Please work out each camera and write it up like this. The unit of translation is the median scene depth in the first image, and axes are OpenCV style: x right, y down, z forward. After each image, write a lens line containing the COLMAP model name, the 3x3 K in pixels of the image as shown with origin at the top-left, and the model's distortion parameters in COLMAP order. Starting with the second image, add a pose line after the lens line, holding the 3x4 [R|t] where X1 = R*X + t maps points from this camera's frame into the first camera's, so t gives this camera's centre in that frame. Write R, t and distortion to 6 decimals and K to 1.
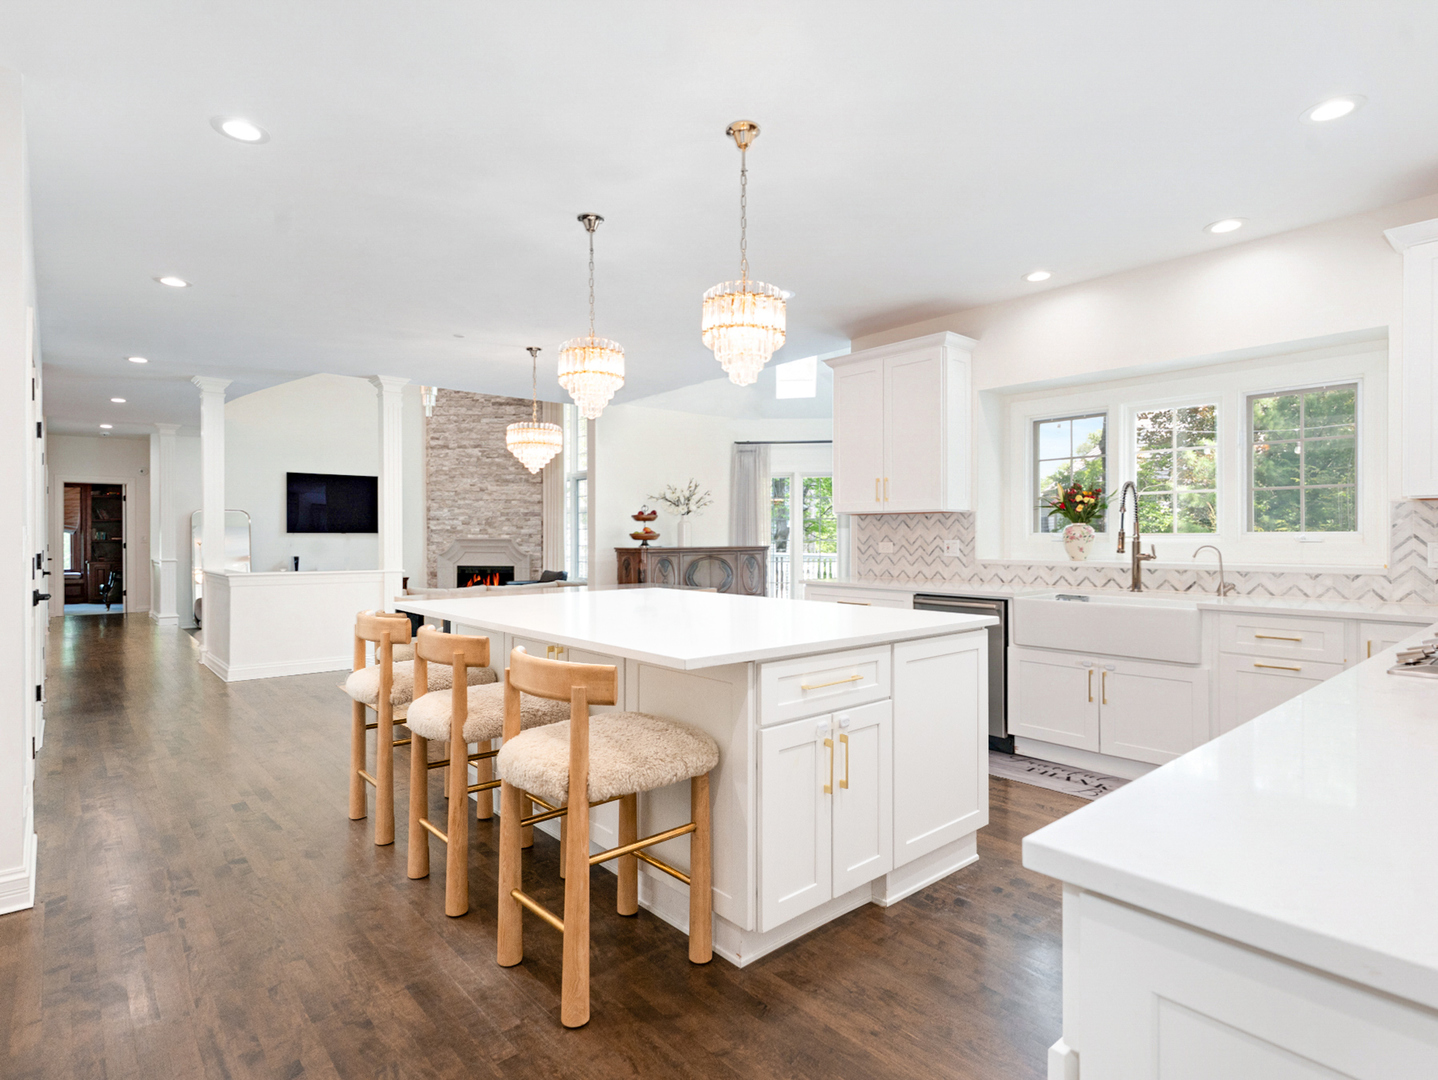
lens RADIAL K [[767.2, 0, 698.6], [0, 767.2, 539.9], [0, 0, 1]] dist [-0.013146, 0.000382]
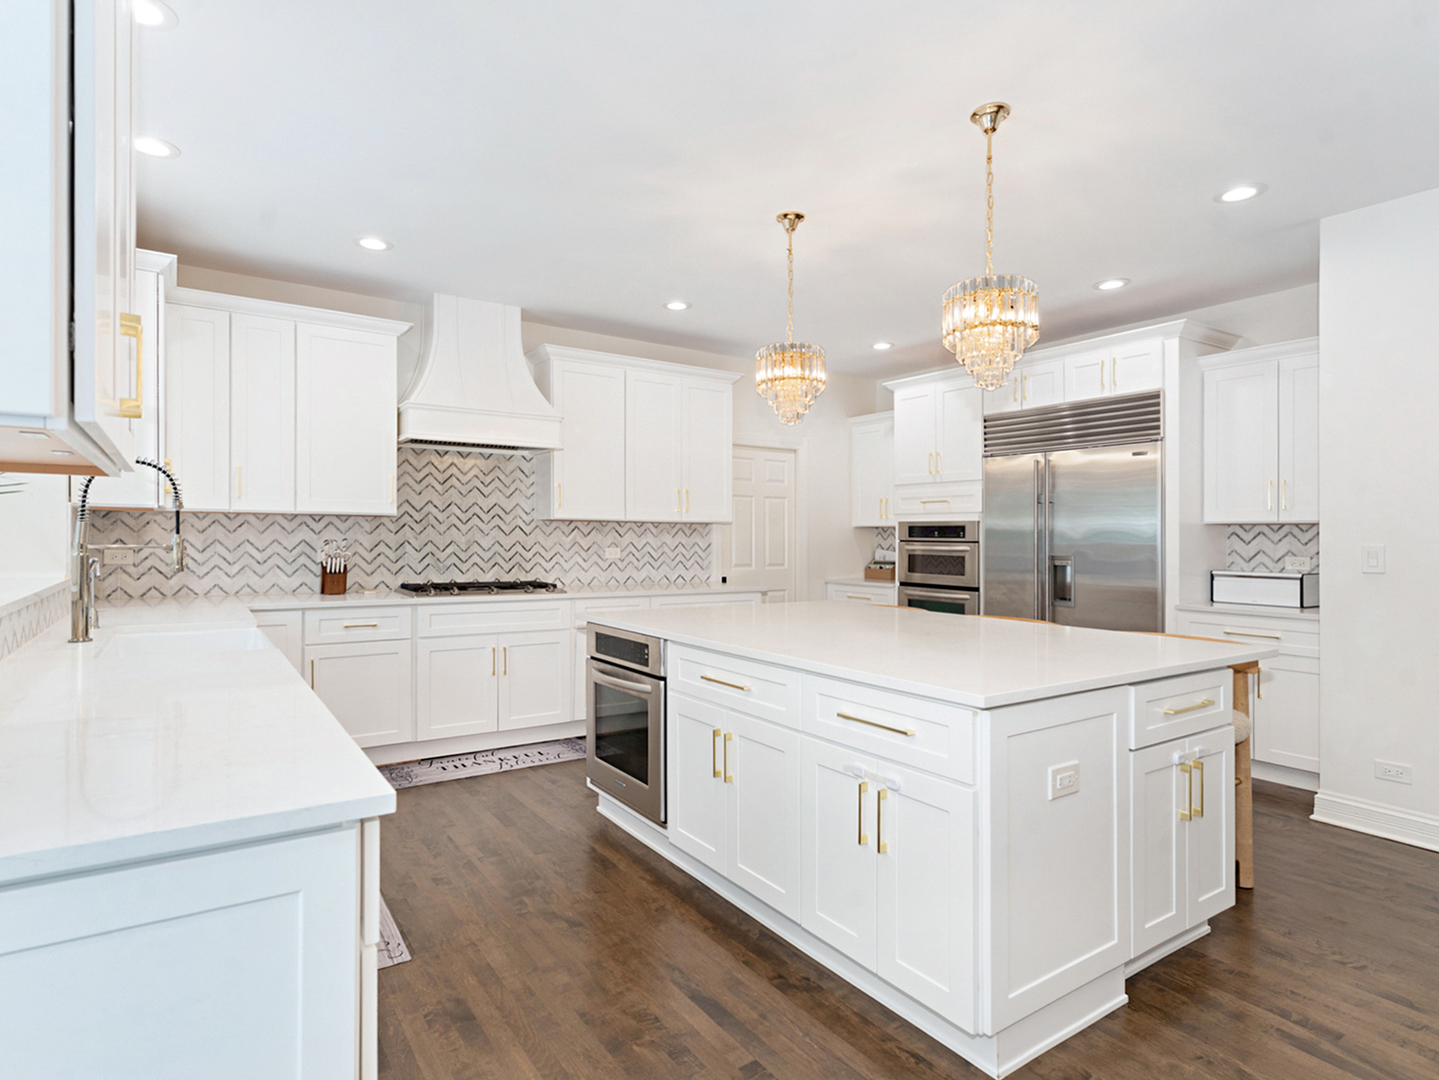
lens RADIAL K [[787.8, 0, 725.1], [0, 787.8, 533.0], [0, 0, 1]] dist [0.006153, 0.001466]
pose [[-0.996361, -0.008485, 0.084813, 0.041342], [-0.008686, 0.999960, -0.001995, -0.019480], [-0.084793, -0.002725, -0.996395, 1.722045]]
